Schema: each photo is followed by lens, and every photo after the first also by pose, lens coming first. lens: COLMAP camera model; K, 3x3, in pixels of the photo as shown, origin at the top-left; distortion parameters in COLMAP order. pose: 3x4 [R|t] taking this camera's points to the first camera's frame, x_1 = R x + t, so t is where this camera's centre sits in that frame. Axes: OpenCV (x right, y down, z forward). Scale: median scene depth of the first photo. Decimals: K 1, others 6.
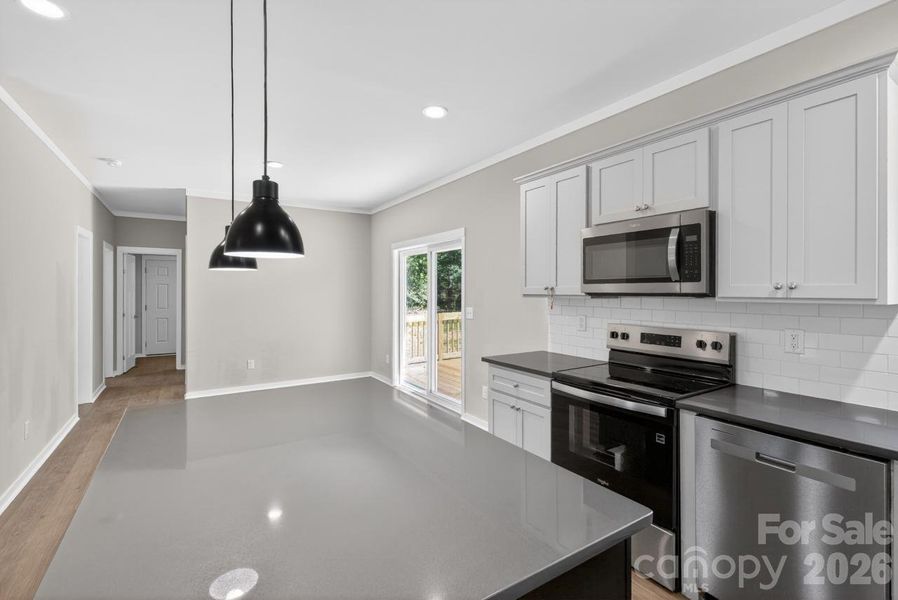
lens RADIAL K [[410.8, 0, 449.1], [0, 410.8, 290.9], [0, 0, 1]] dist [0.000638, -0.000358]
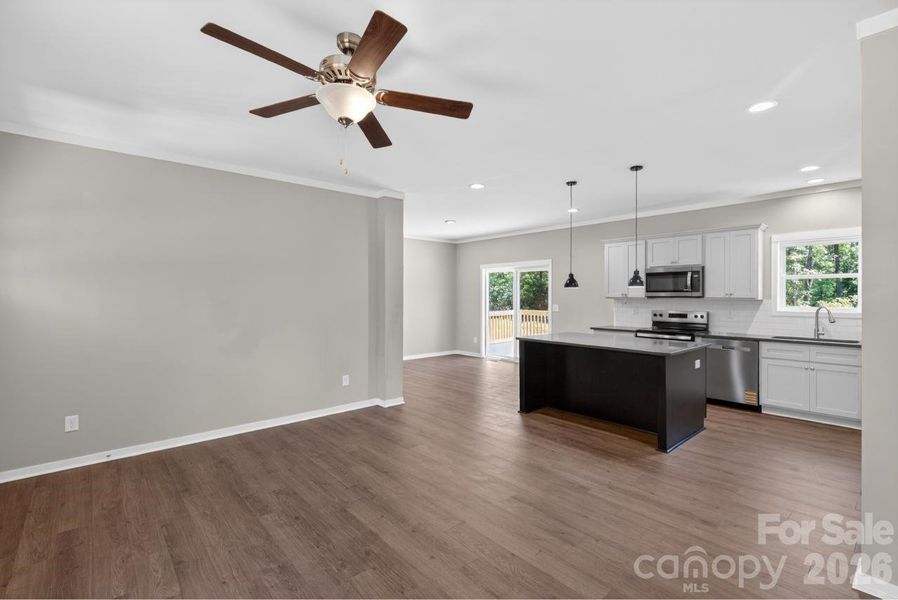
lens RADIAL K [[398.2, 0, 449.0], [0, 398.2, 300.0], [0, 0, 1]] dist [-0.009515, -0.000234]
pose [[0.989605, -0.000505, 0.143813, -1.185699], [-0.000834, 0.999957, 0.009251, 0.005686], [-0.143811, -0.009275, 0.989562, -1.146481]]
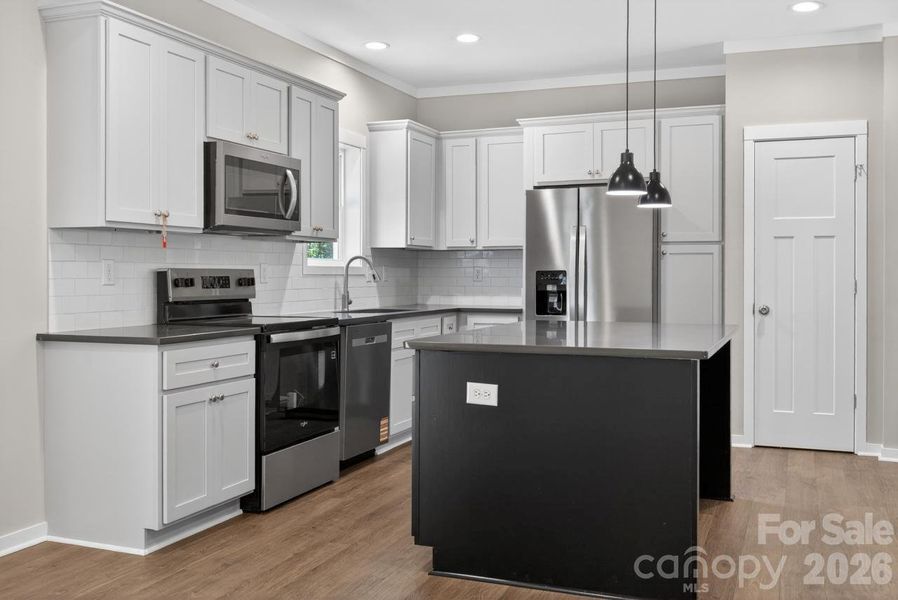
lens RADIAL K [[889.3, 0, 449.2], [0, 889.3, 276.5], [0, 0, 1]] dist [0.012067, -0.020859]
pose [[-0.582003, -0.005620, 0.813167, -1.371194], [-0.003315, 0.999984, 0.004539, 0.098456], [-0.813180, -0.000054, -0.582013, 1.753673]]
